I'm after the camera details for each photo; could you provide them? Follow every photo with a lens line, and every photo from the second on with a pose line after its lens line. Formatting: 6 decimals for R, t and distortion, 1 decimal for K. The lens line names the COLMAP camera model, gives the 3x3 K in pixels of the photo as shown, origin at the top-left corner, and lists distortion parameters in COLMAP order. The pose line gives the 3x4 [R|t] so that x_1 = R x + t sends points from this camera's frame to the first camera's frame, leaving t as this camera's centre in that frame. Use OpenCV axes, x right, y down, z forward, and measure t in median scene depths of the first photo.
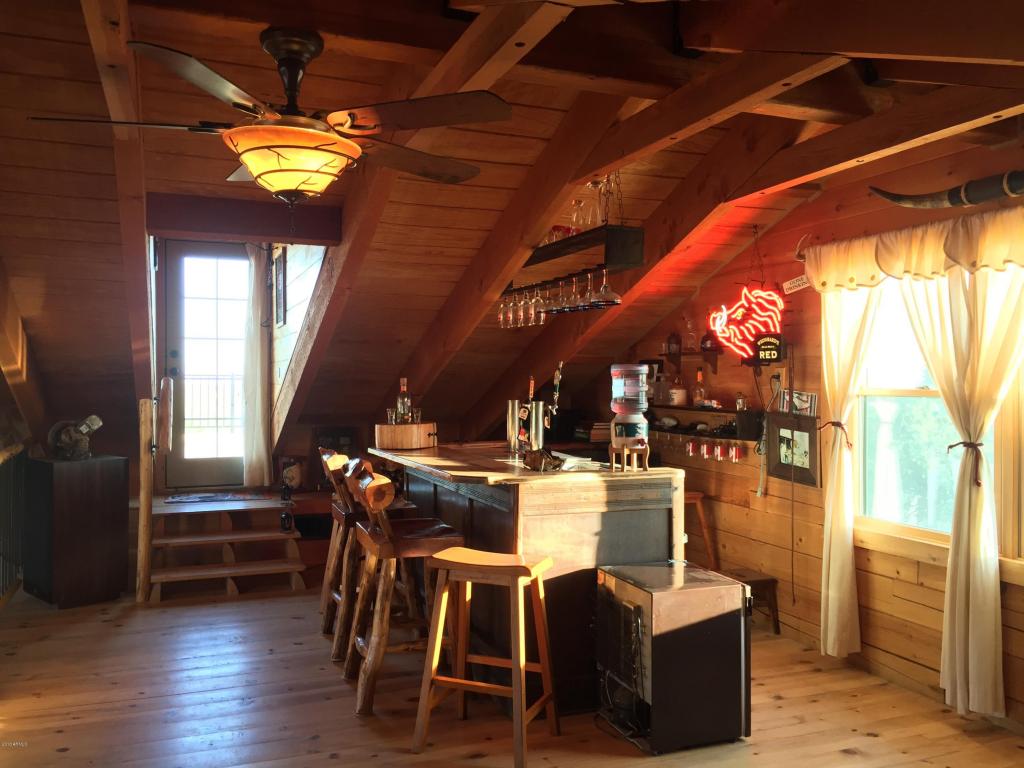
lens RADIAL K [[872.8, 0, 512.3], [0, 872.8, 382.2], [0, 0, 1]] dist [0.081328, -0.109654]
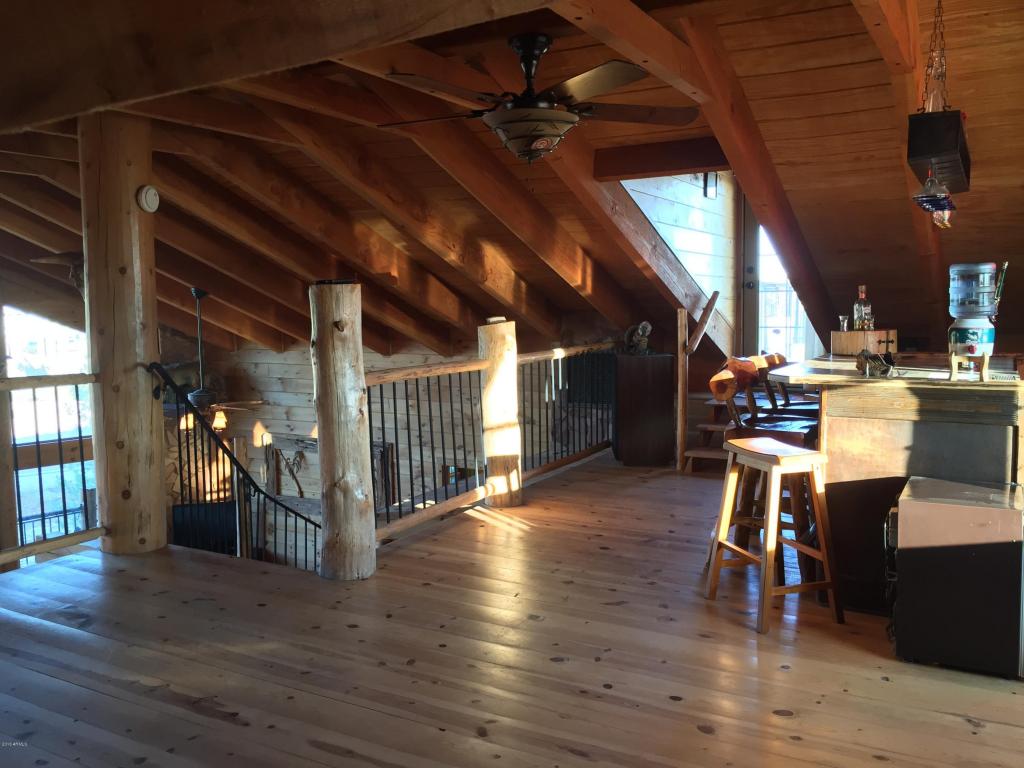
lens RADIAL K [[872.8, 0, 512.3], [0, 872.8, 382.2], [0, 0, 1]] dist [0.081328, -0.109654]
pose [[0.641874, 0.058950, -0.764541, 0.558444], [0.014126, 0.995962, 0.088654, 0.014799], [0.766680, -0.067705, 0.638450, 0.046043]]
